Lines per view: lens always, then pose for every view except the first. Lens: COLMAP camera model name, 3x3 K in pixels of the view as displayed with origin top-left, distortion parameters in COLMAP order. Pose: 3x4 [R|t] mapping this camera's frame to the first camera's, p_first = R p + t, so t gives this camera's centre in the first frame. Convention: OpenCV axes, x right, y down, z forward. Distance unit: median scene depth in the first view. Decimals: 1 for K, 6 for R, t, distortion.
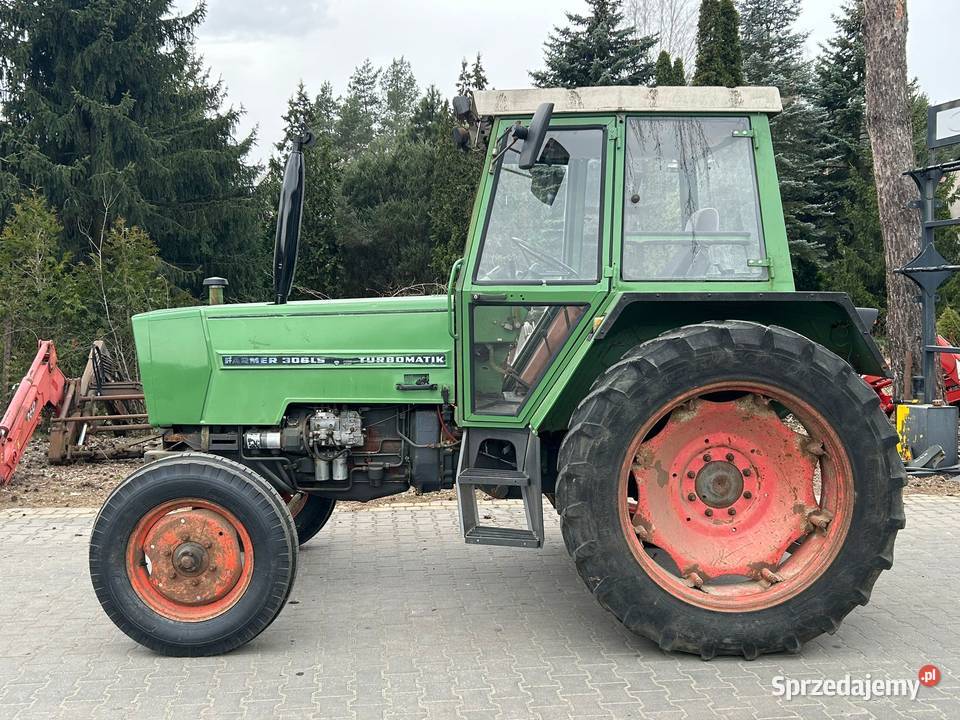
lens RADIAL K [[1090.3, 0, 453.3], [0, 1090.3, 376.7], [0, 0, 1]] dist [0.017363, 0.000000]
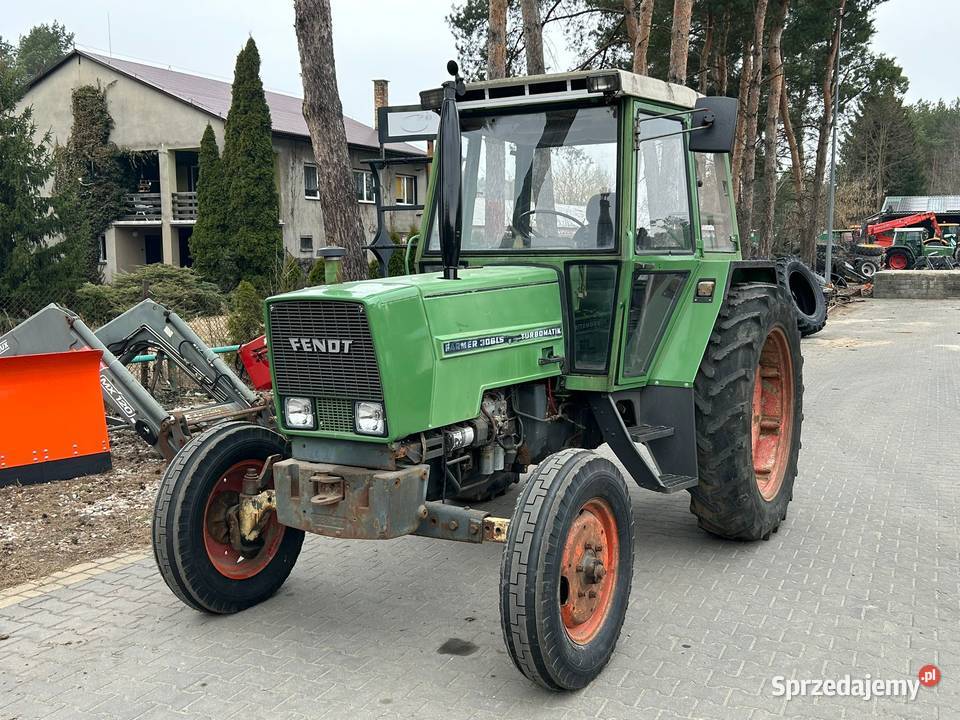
lens RADIAL K [[1022.8, 0, 509.3], [0, 1022.8, 352.0], [0, 0, 1]] dist [0.077954, 0.000000]
pose [[0.498943, -0.079091, 0.863019, -0.848664], [0.075042, 0.996029, 0.047896, -0.044967], [-0.863380, 0.040866, 0.502897, 0.566040]]
